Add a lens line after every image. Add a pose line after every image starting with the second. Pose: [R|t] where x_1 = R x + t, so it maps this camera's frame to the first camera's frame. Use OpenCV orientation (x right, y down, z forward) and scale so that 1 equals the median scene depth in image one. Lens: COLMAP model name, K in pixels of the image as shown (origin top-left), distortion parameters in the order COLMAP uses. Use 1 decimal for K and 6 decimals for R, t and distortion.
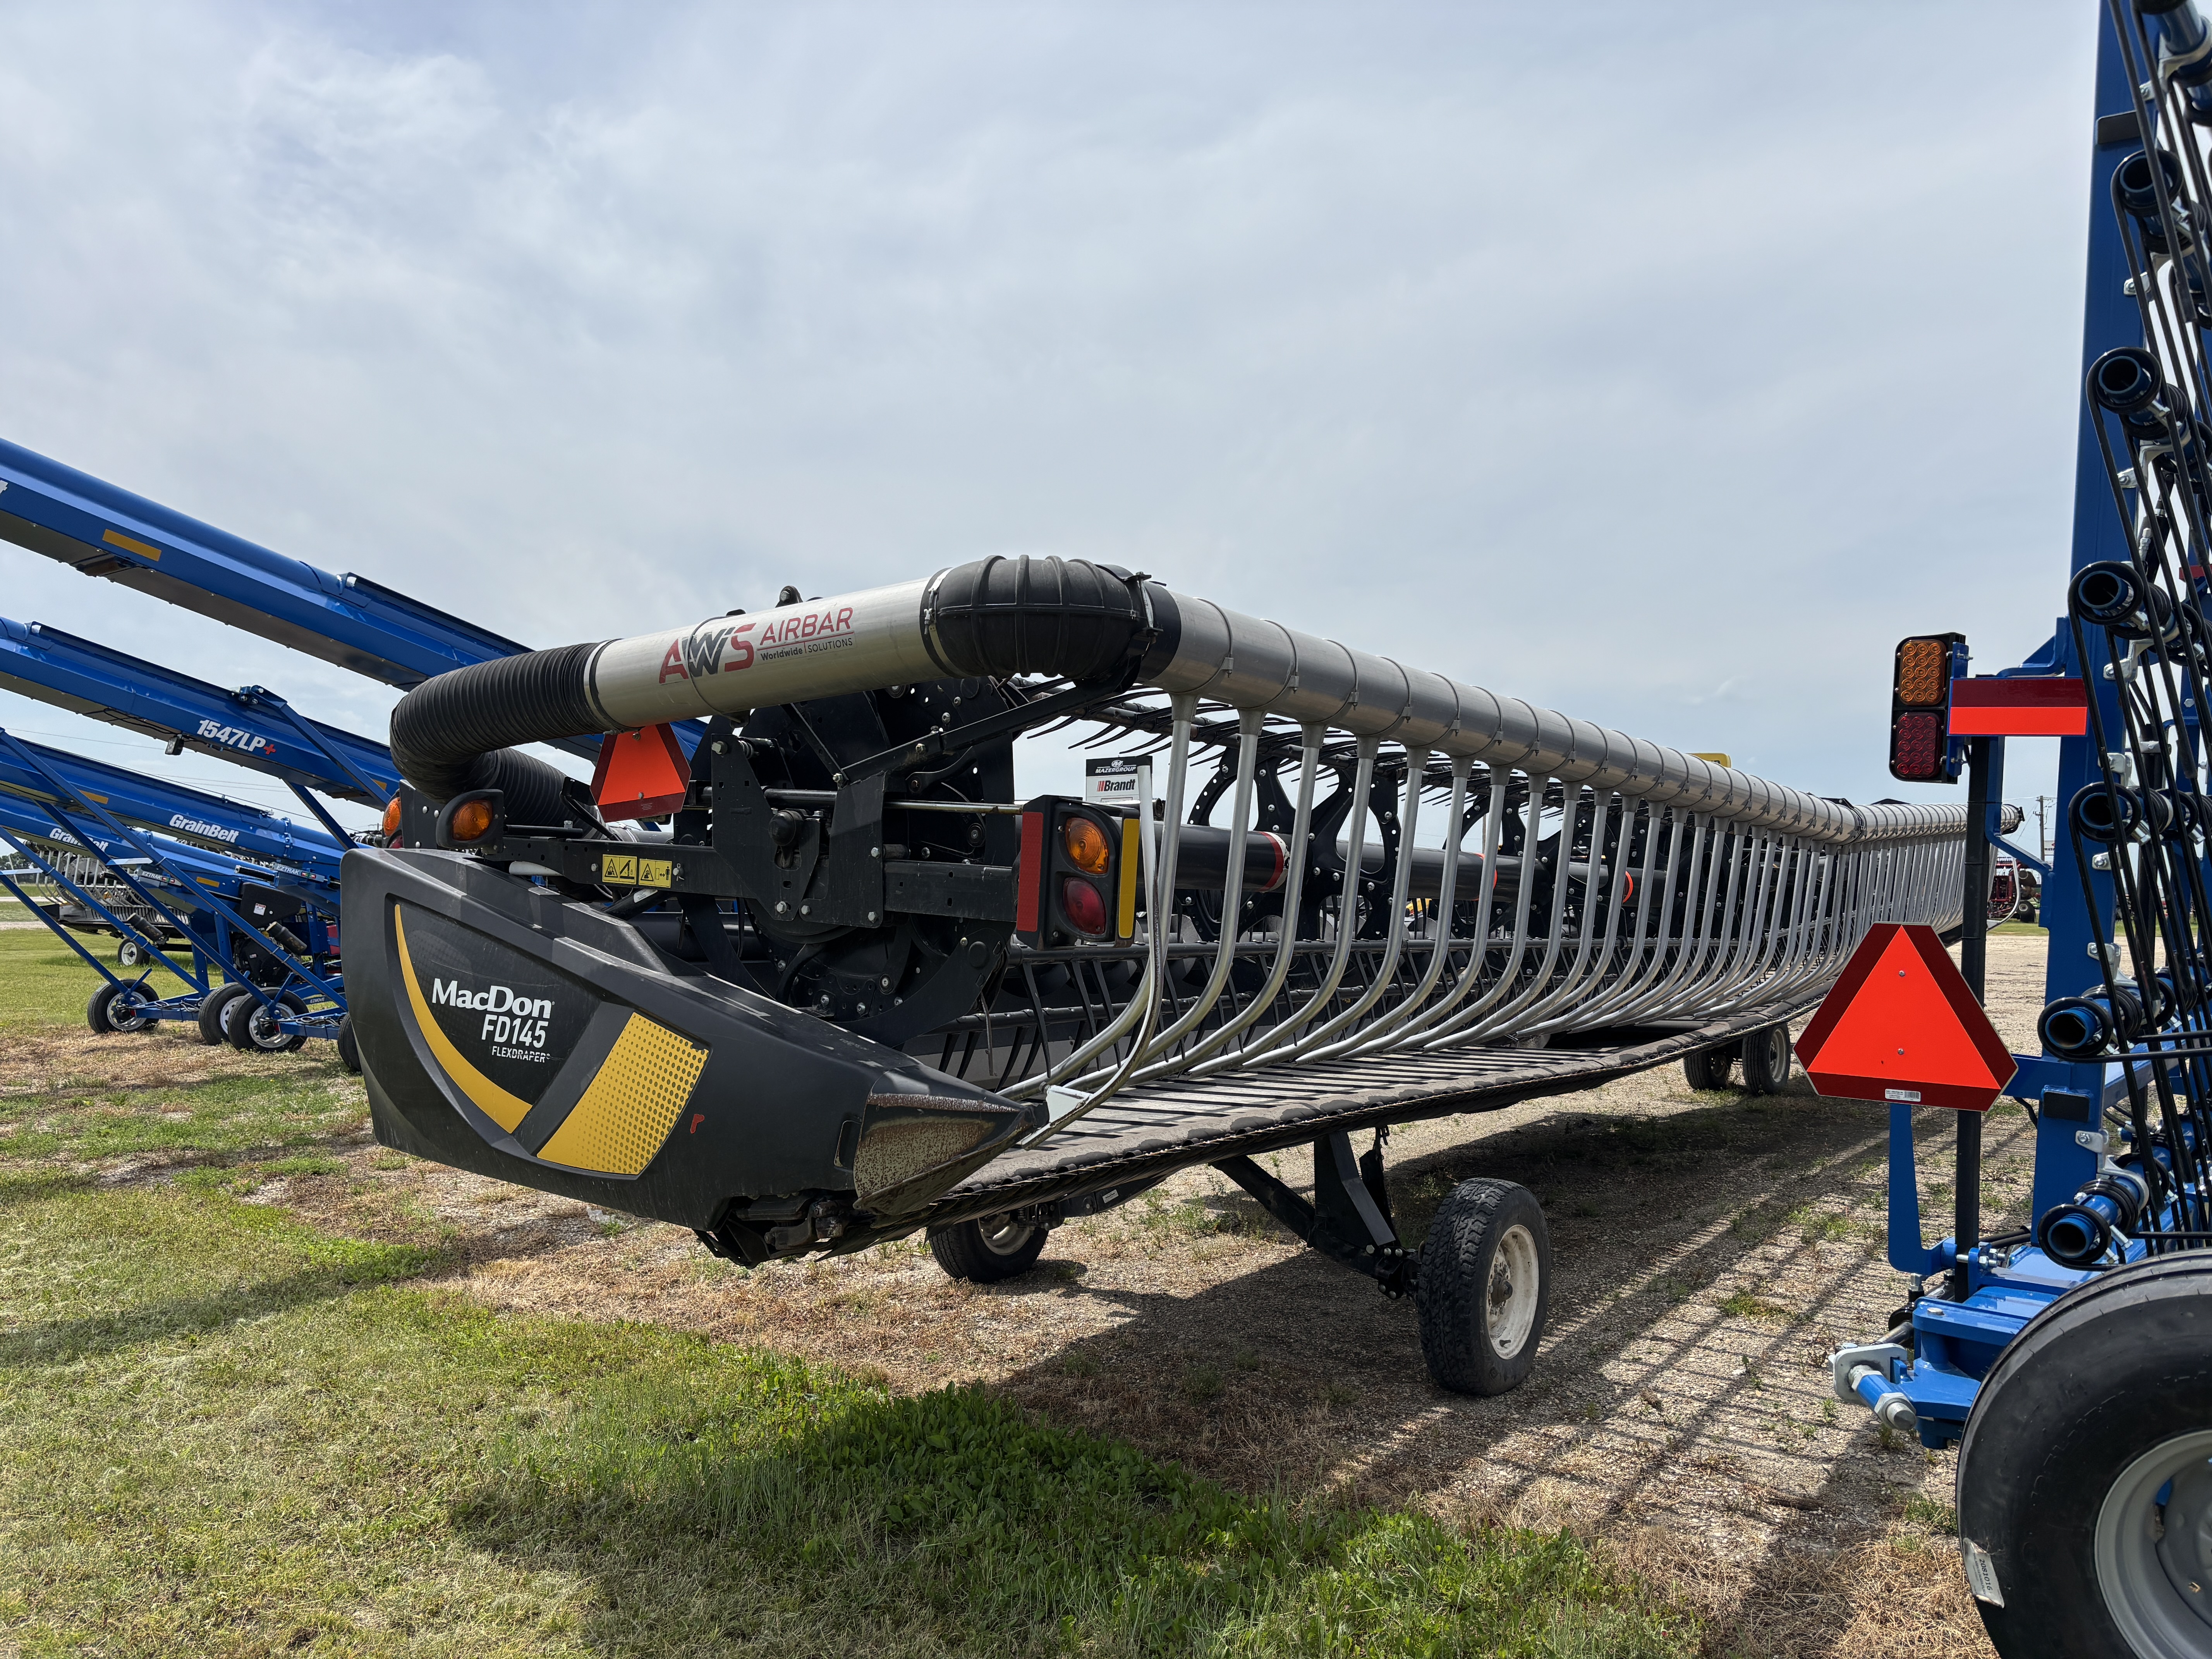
lens RADIAL K [[1633.1, 0, 1106.2], [0, 1633.1, 865.0], [0, 0, 1]] dist [0.160728, -0.230295]
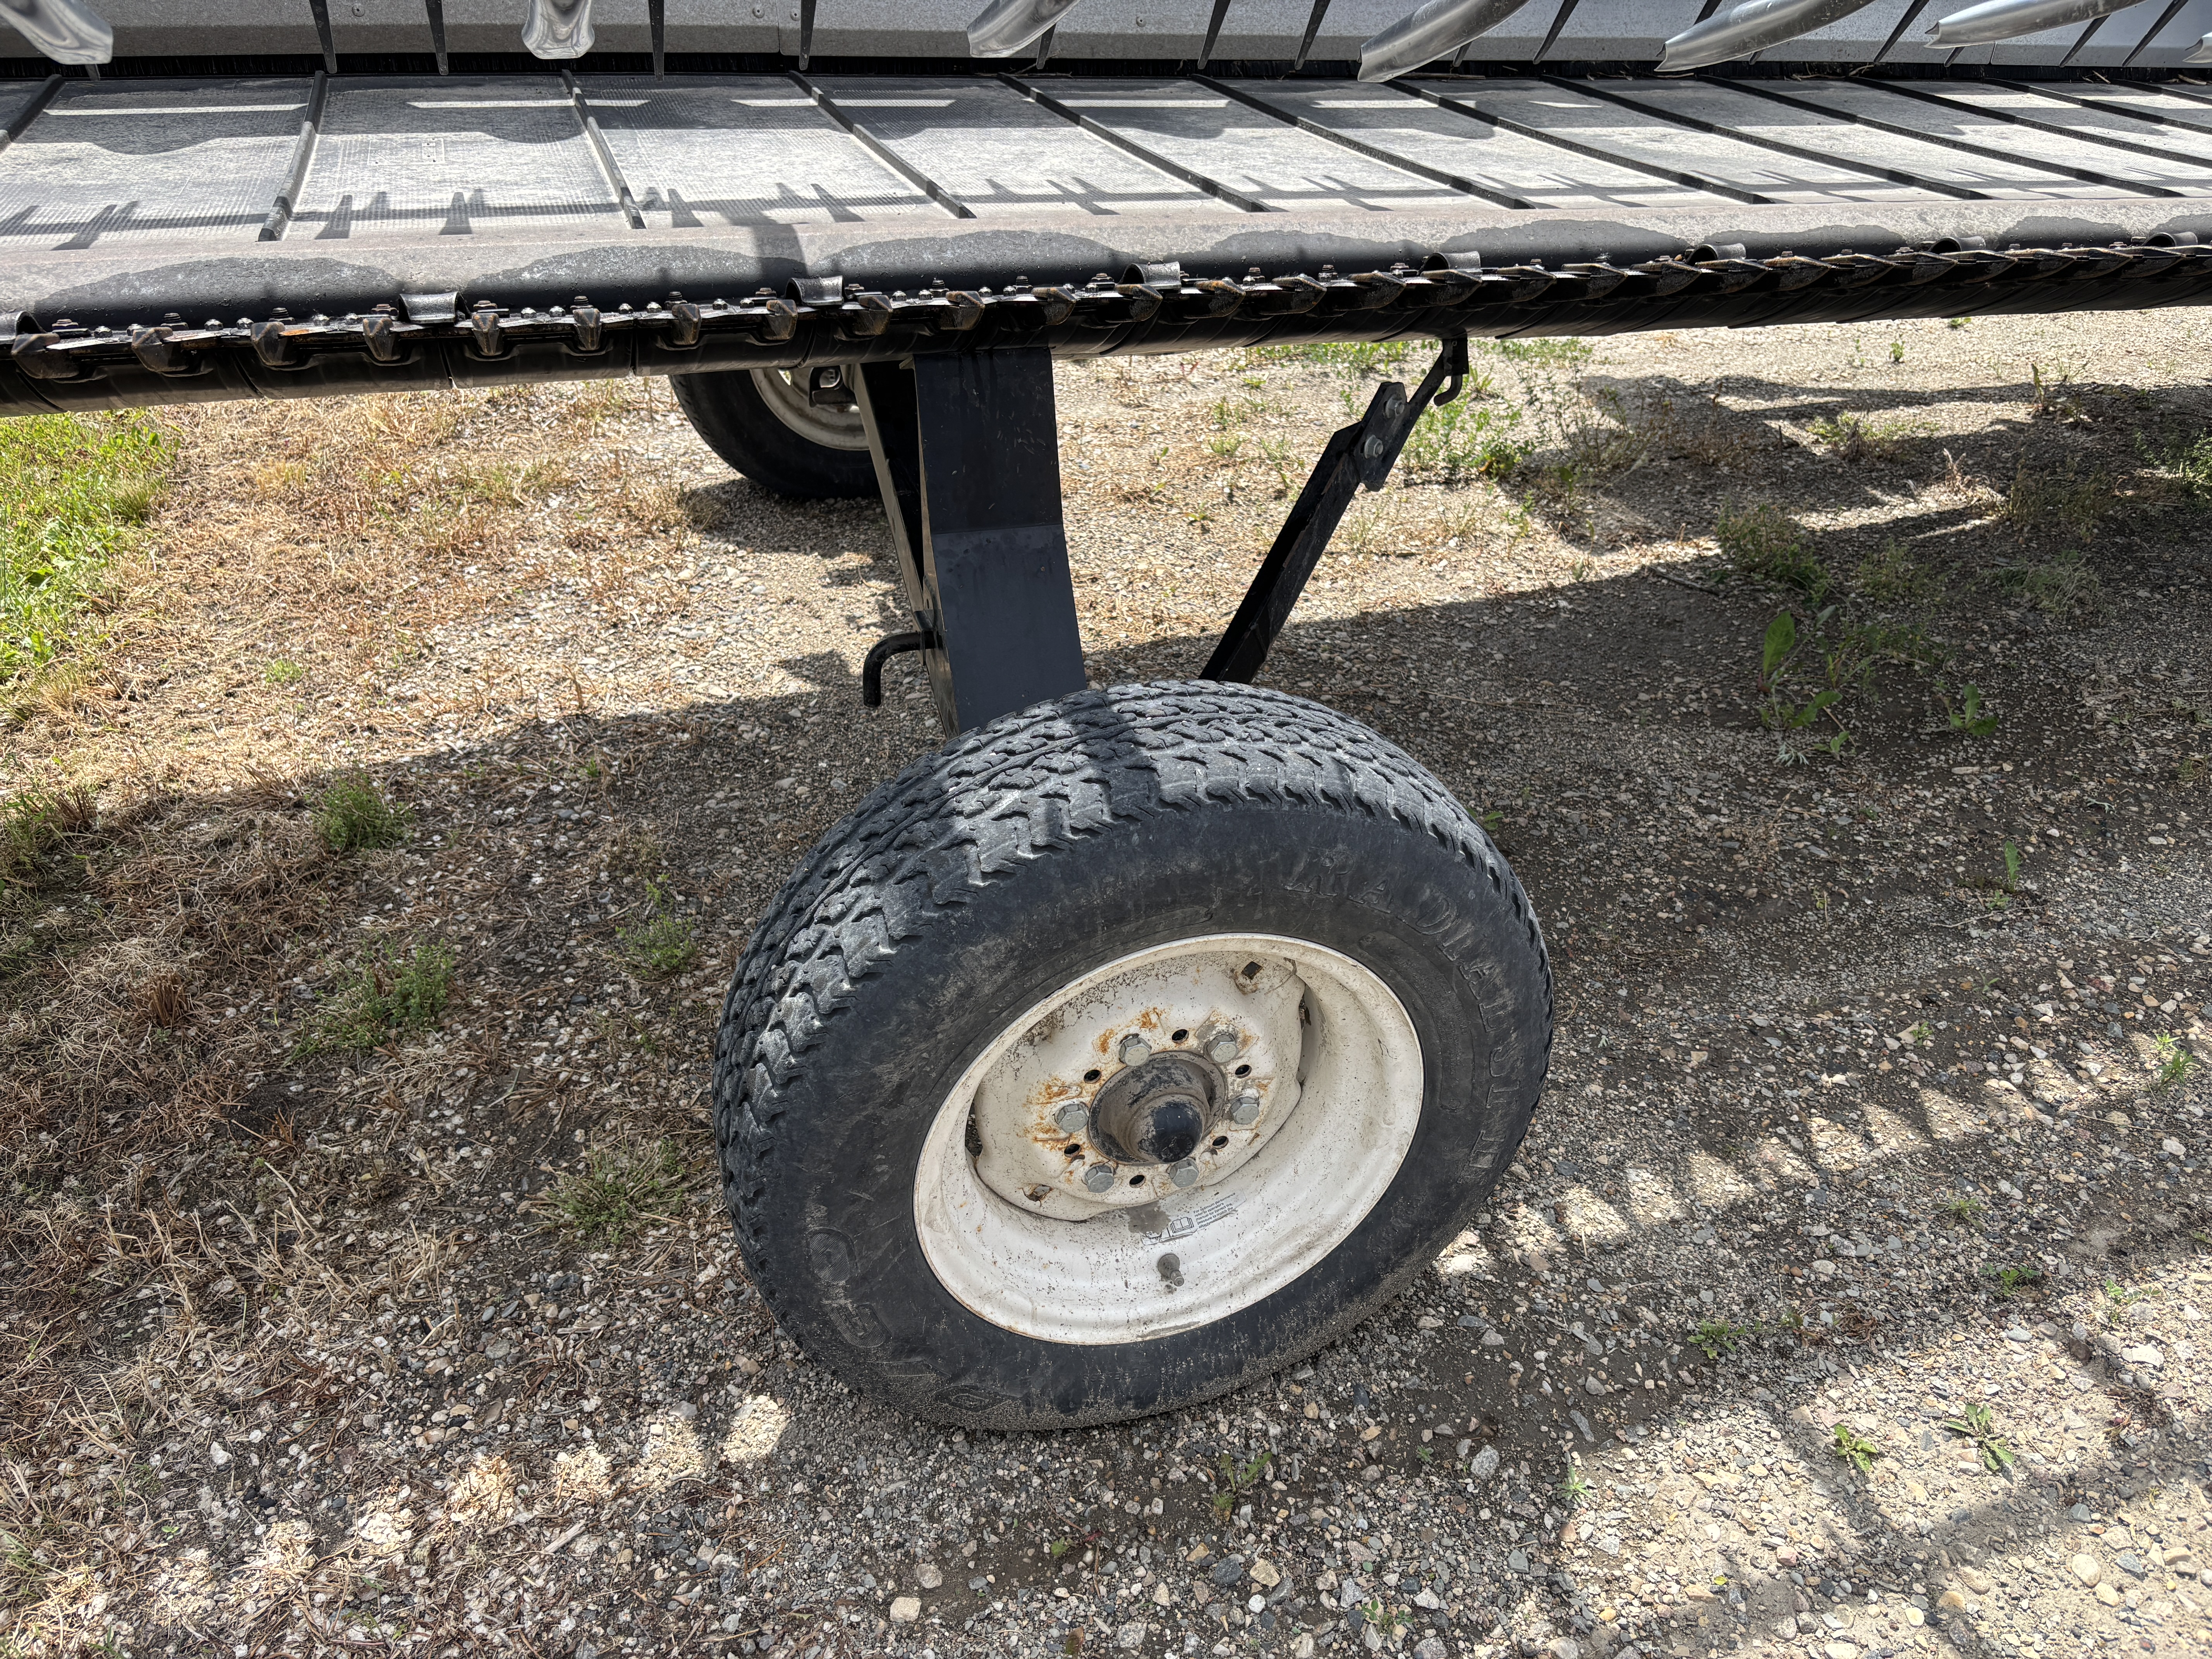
lens RADIAL K [[1727.2, 0, 1104.4], [0, 1727.2, 800.8], [0, 0, 1]] dist [0.038878, -0.057808]
pose [[0.811894, 0.311626, -0.493677, 0.301475], [-0.013408, 0.855351, 0.517876, 0.074748], [0.583651, -0.413841, 0.698632, 0.737014]]
